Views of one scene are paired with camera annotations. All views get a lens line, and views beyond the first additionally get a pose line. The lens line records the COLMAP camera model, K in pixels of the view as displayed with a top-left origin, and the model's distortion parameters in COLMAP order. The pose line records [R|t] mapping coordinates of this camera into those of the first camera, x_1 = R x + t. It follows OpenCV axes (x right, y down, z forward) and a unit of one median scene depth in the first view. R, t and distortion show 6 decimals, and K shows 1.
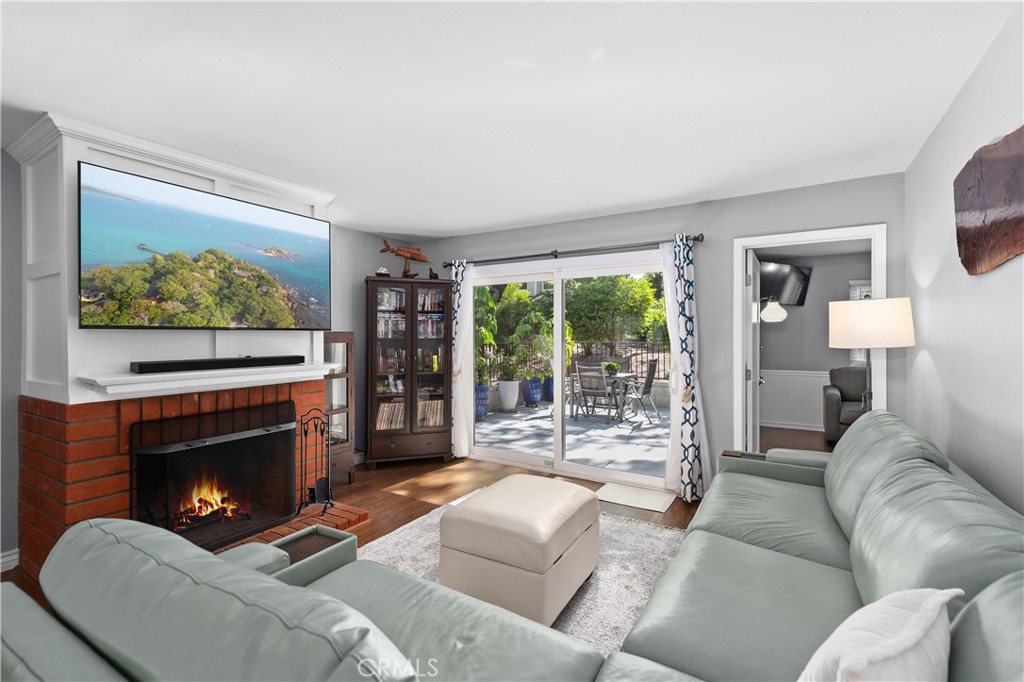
lens RADIAL K [[471.0, 0, 509.6], [0, 471.0, 335.1], [0, 0, 1]] dist [0.007656, 0.000249]
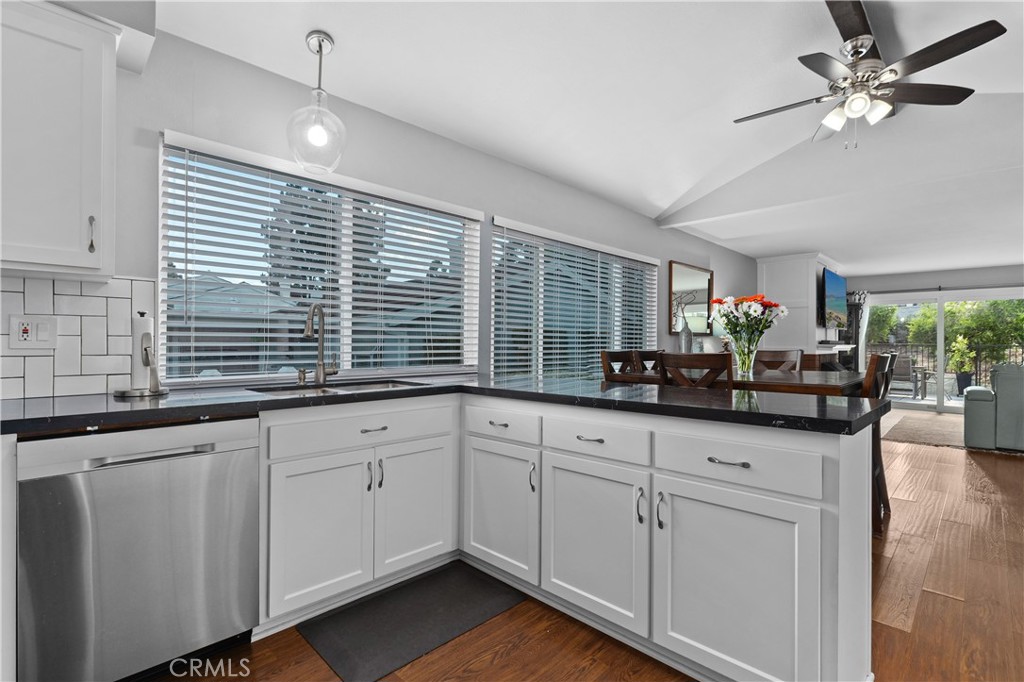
lens RADIAL K [[494.1, 0, 512.0], [0, 494.1, 341.0], [0, 0, 1]] dist [0.002349, 0.000756]
pose [[0.975893, 0.003451, -0.218220, -0.975492], [-0.005648, 0.999939, -0.009443, 0.051040], [0.218174, 0.010448, 0.975854, -1.077869]]
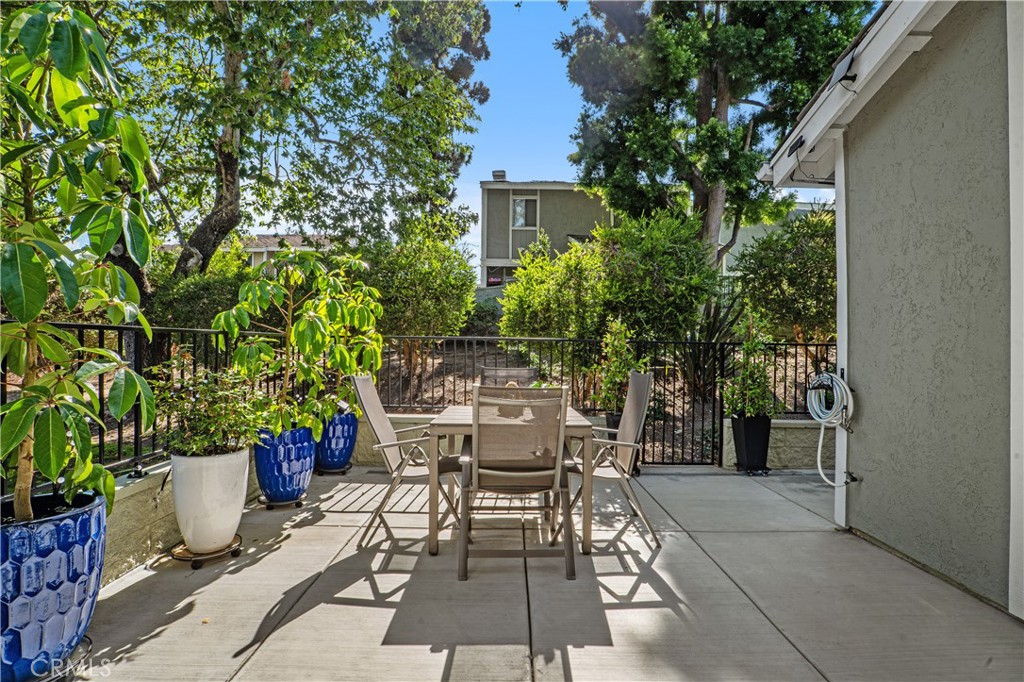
lens RADIAL K [[472.5, 0, 512.0], [0, 472.5, 341.0], [0, 0, 1]] dist [-0.031445, -0.000035]
pose [[0.852025, 0.014585, 0.523297, 0.008668], [-0.009161, 0.999874, -0.012951, 0.049632], [-0.523420, 0.006240, 0.852052, 1.131548]]
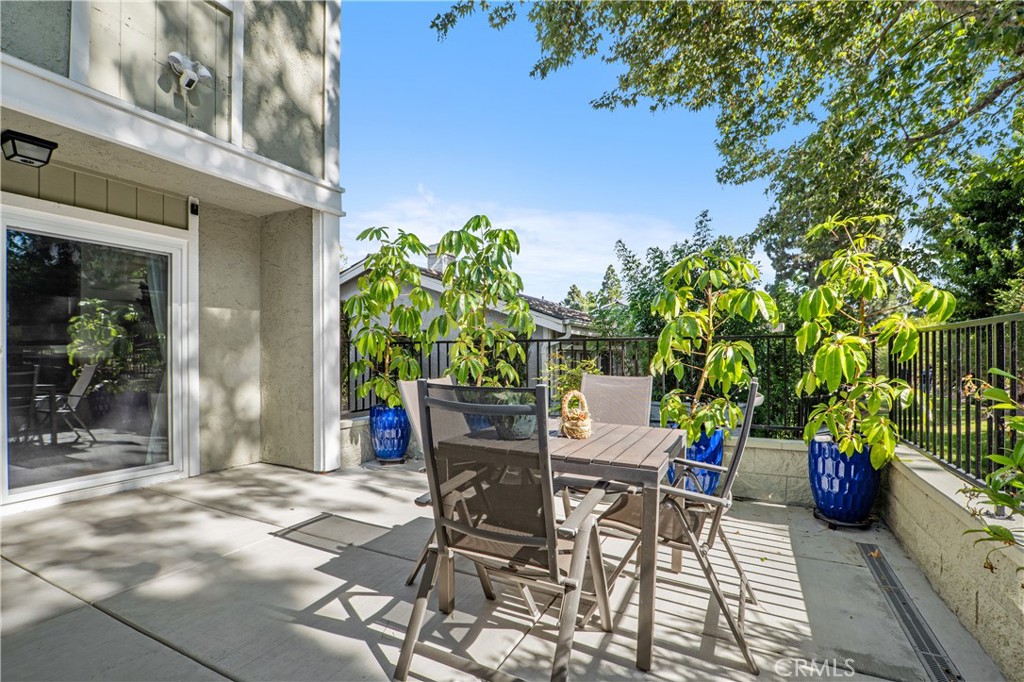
lens RADIAL K [[472.5, 0, 512.0], [0, 472.5, 341.0], [0, 0, 1]] dist [-0.031445, -0.000035]
pose [[0.094177, -0.037993, -0.994830, 0.787099], [-0.005335, 0.999238, -0.038666, 0.066105], [0.995541, 0.008949, 0.093902, 1.564590]]
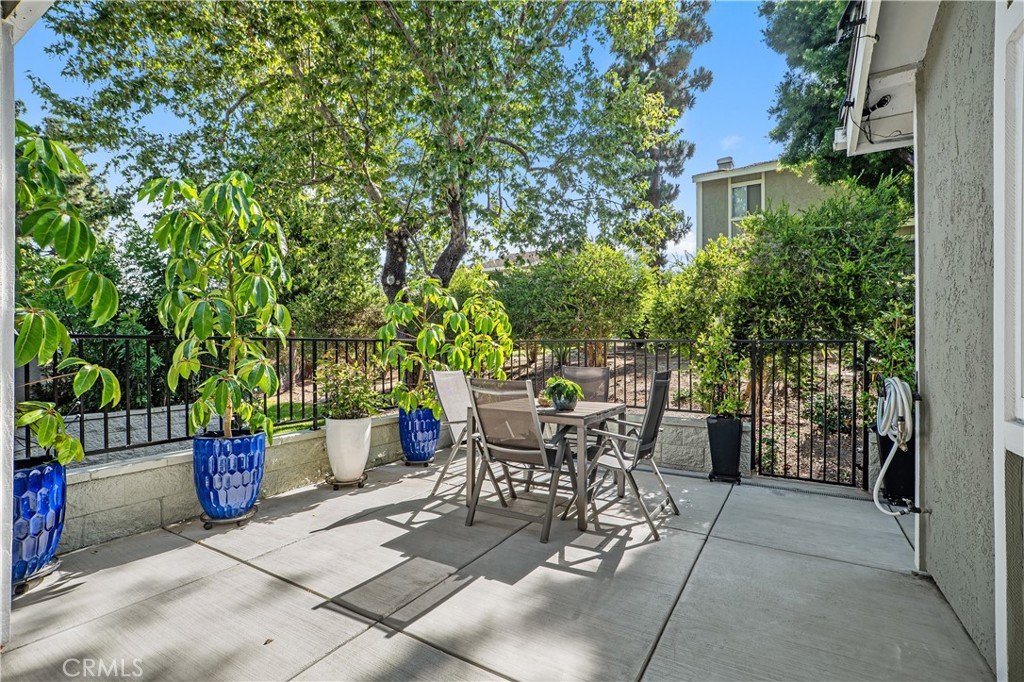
lens RADIAL K [[468.2, 0, 509.0], [0, 468.2, 346.0], [0, 0, 1]] dist [-0.012714, 0.000234]
pose [[0.999989, 0.000414, 0.004776, 0.268513], [-0.000391, 0.999988, -0.004937, 0.049592], [-0.004778, 0.004935, 0.999976, 0.939036]]
